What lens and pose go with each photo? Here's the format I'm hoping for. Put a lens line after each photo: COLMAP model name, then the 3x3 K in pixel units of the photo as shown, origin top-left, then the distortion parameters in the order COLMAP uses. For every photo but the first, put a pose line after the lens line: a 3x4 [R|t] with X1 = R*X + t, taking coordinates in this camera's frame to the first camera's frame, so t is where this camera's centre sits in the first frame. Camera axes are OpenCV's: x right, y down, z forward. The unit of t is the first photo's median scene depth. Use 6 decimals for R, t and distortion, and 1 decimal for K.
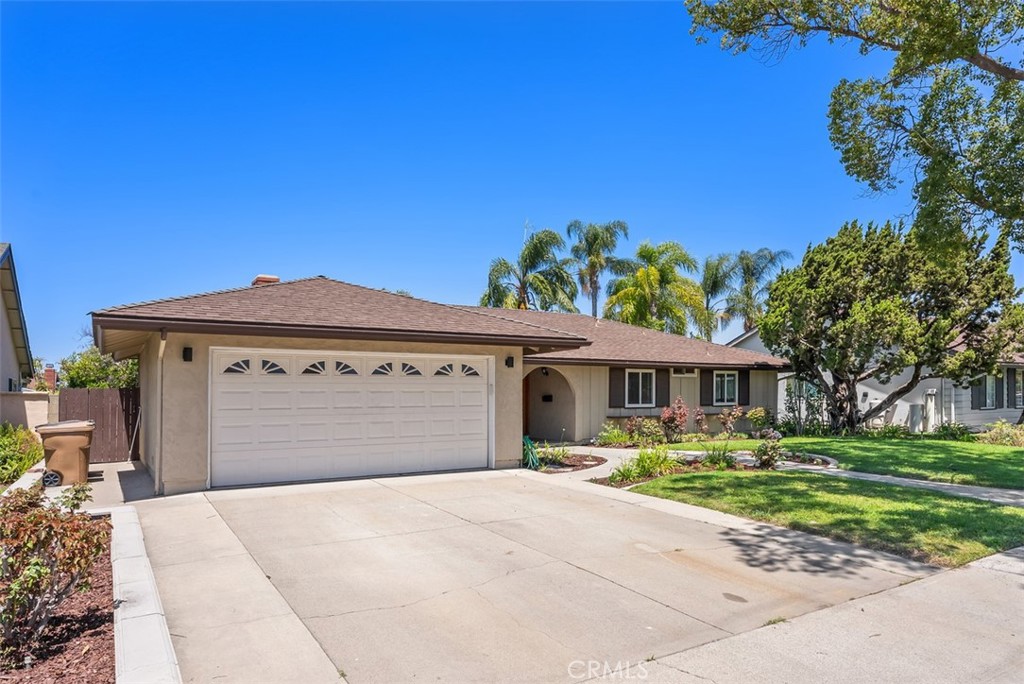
lens RADIAL K [[670.8, 0, 512.0], [0, 670.8, 342.0], [0, 0, 1]] dist [0.020937, 0.000477]
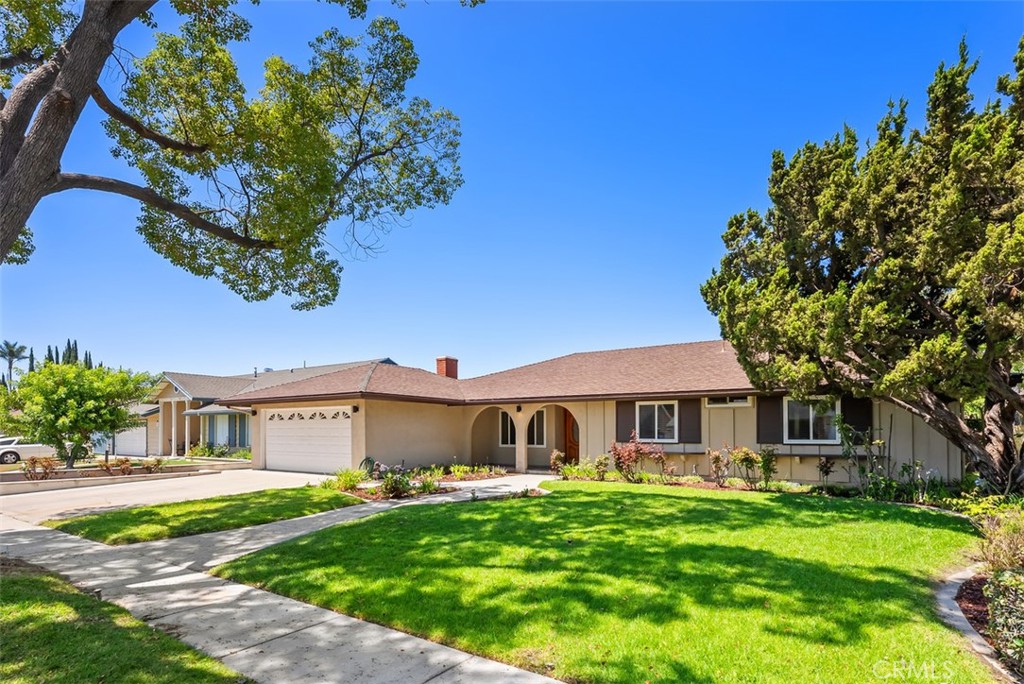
lens RADIAL K [[549.1, 0, 540.2], [0, 549.1, 342.2], [0, 0, 1]] dist [-0.002256, 0.000184]
pose [[0.384145, -0.146520, -0.911573, 1.388862], [0.074045, 0.989036, -0.127768, 0.073565], [0.920299, -0.018416, 0.390782, 0.908368]]
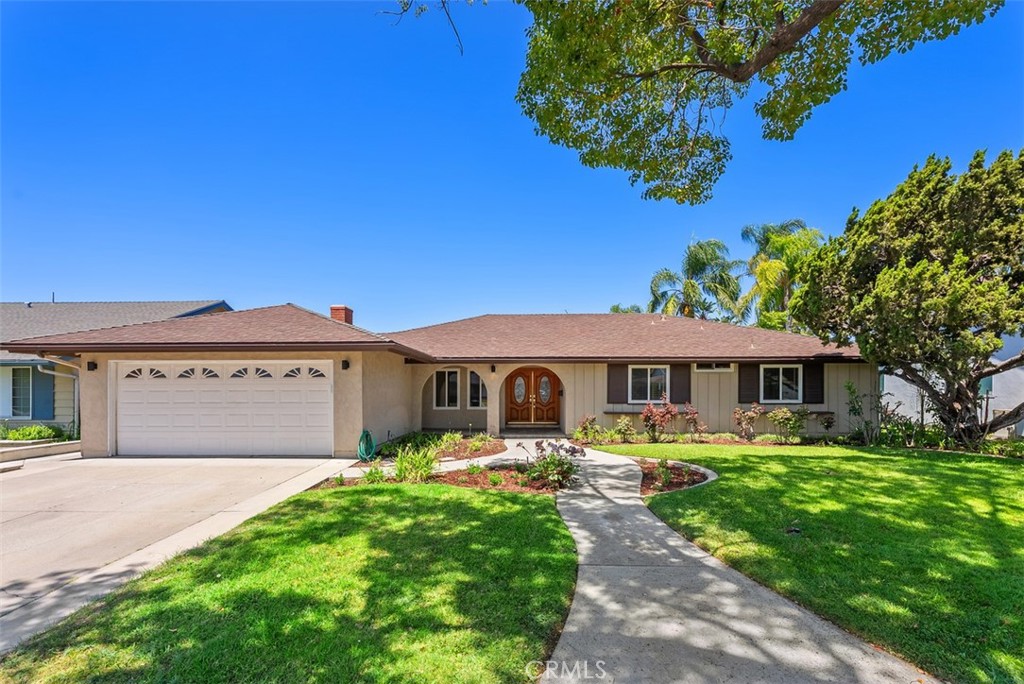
lens RADIAL K [[451.0, 0, 512.0], [0, 451.0, 342.0], [0, 0, 1]] dist [0.000571, -0.000037]
pose [[0.820795, -0.057997, -0.568271, 0.674974], [0.046014, 0.998312, -0.035426, 0.032859], [0.569367, 0.002929, 0.822079, 0.537751]]
